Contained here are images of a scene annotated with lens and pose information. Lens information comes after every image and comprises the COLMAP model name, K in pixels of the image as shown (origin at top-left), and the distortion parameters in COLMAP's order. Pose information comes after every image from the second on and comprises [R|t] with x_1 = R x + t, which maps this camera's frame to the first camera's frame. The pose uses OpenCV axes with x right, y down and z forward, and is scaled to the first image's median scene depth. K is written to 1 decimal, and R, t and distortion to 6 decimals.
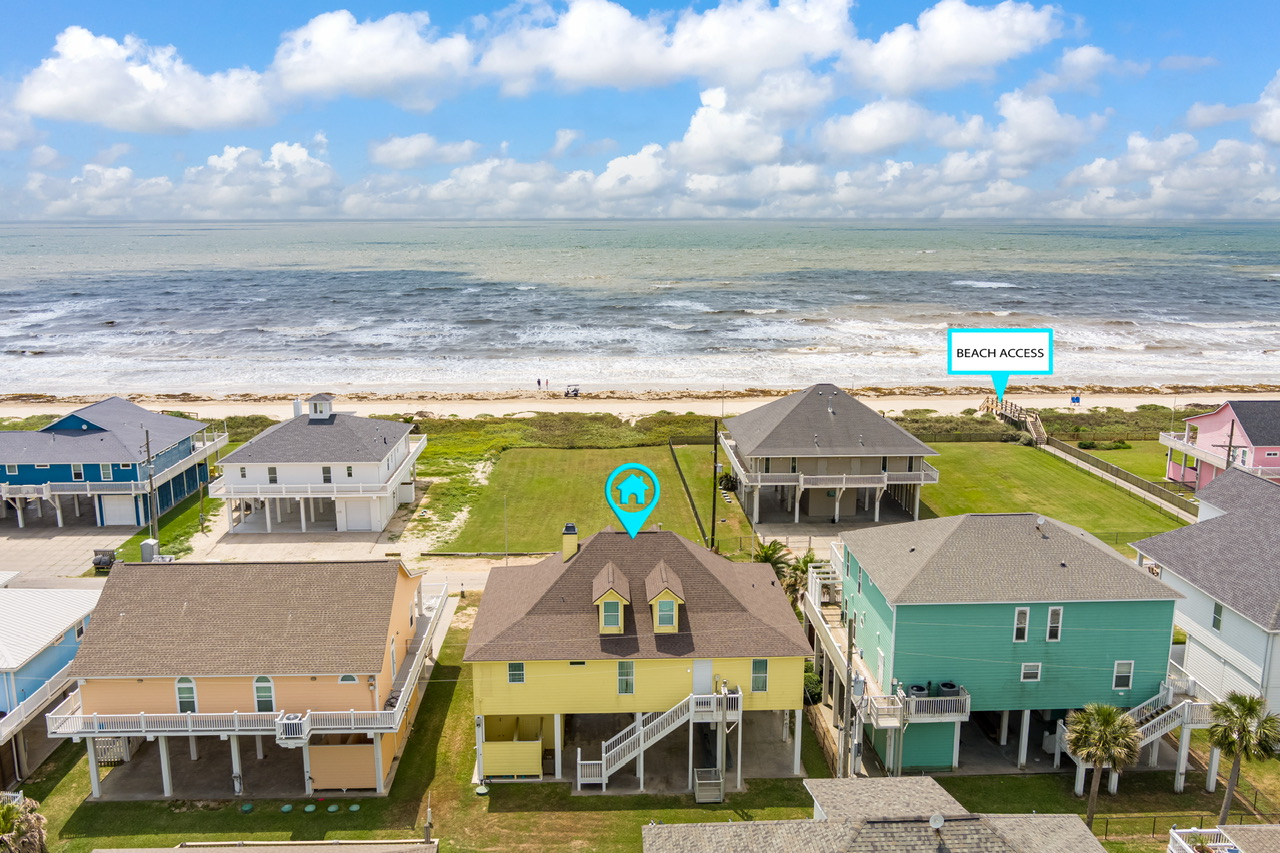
lens RADIAL K [[1037.1, 0, 641.2], [0, 1037.1, 425.5], [0, 0, 1]] dist [-0.023876, 0.007854]
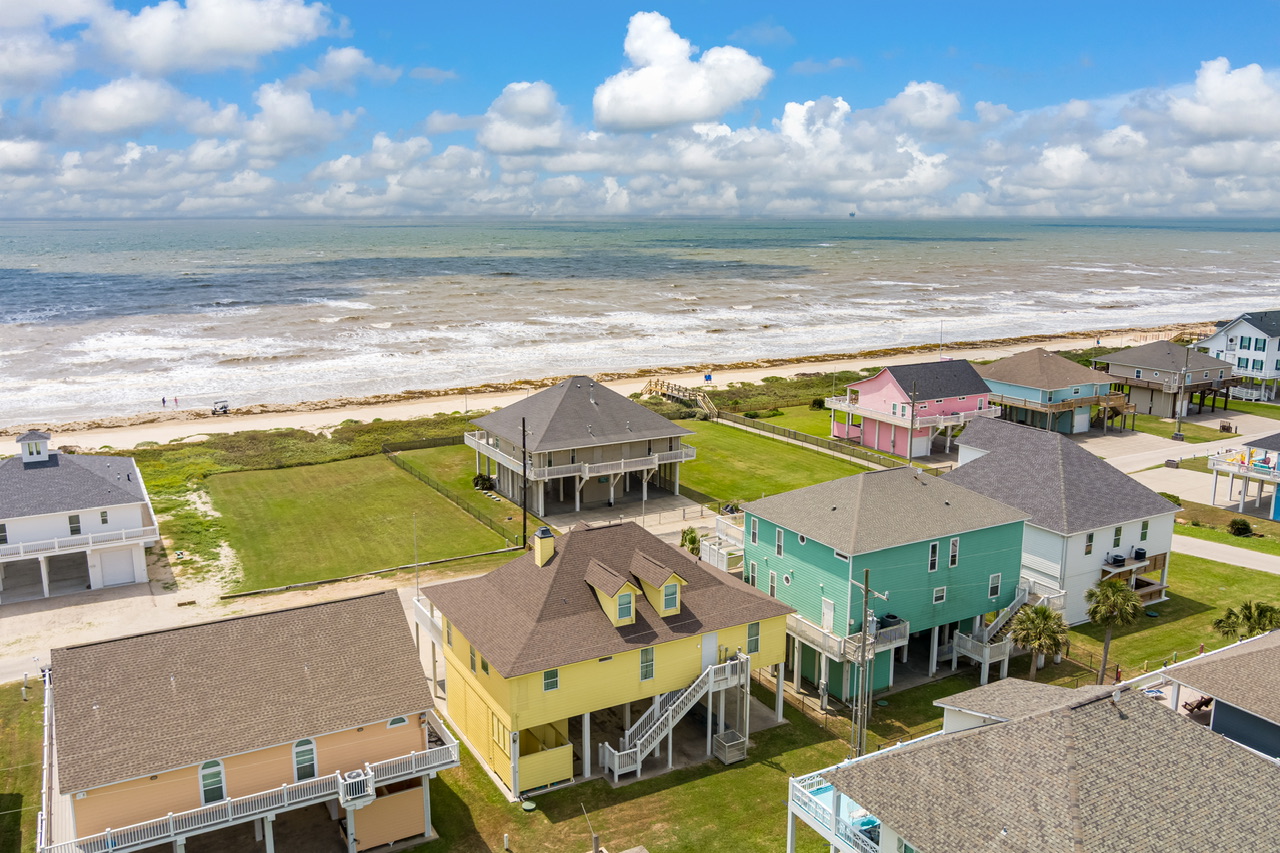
lens RADIAL K [[1037.1, 0, 643.4], [0, 1037.1, 423.6], [0, 0, 1]] dist [-0.023876, 0.007854]
pose [[0.890953, -0.091516, 0.444777, -0.420955], [0.091161, 0.995588, 0.022240, -0.018523], [-0.444850, 0.020732, 0.895365, 0.060145]]
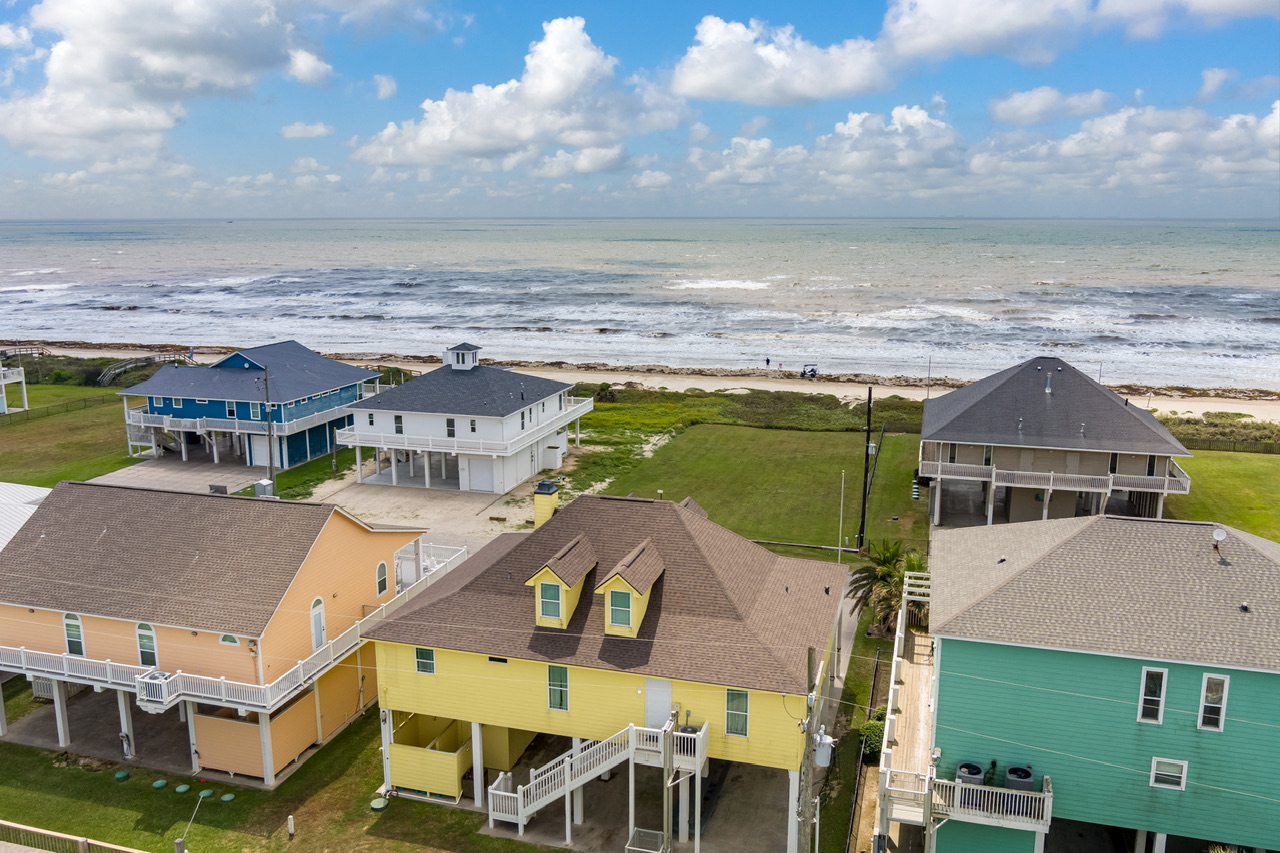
lens RADIAL K [[1037.1, 0, 638.1], [0, 1037.1, 430.0], [0, 0, 1]] dist [-0.023876, 0.007854]
pose [[0.946880, 0.066353, -0.314669, 0.238672], [-0.065004, 0.997775, 0.014792, 0.041051], [0.314950, 0.006448, 0.949086, 0.288569]]
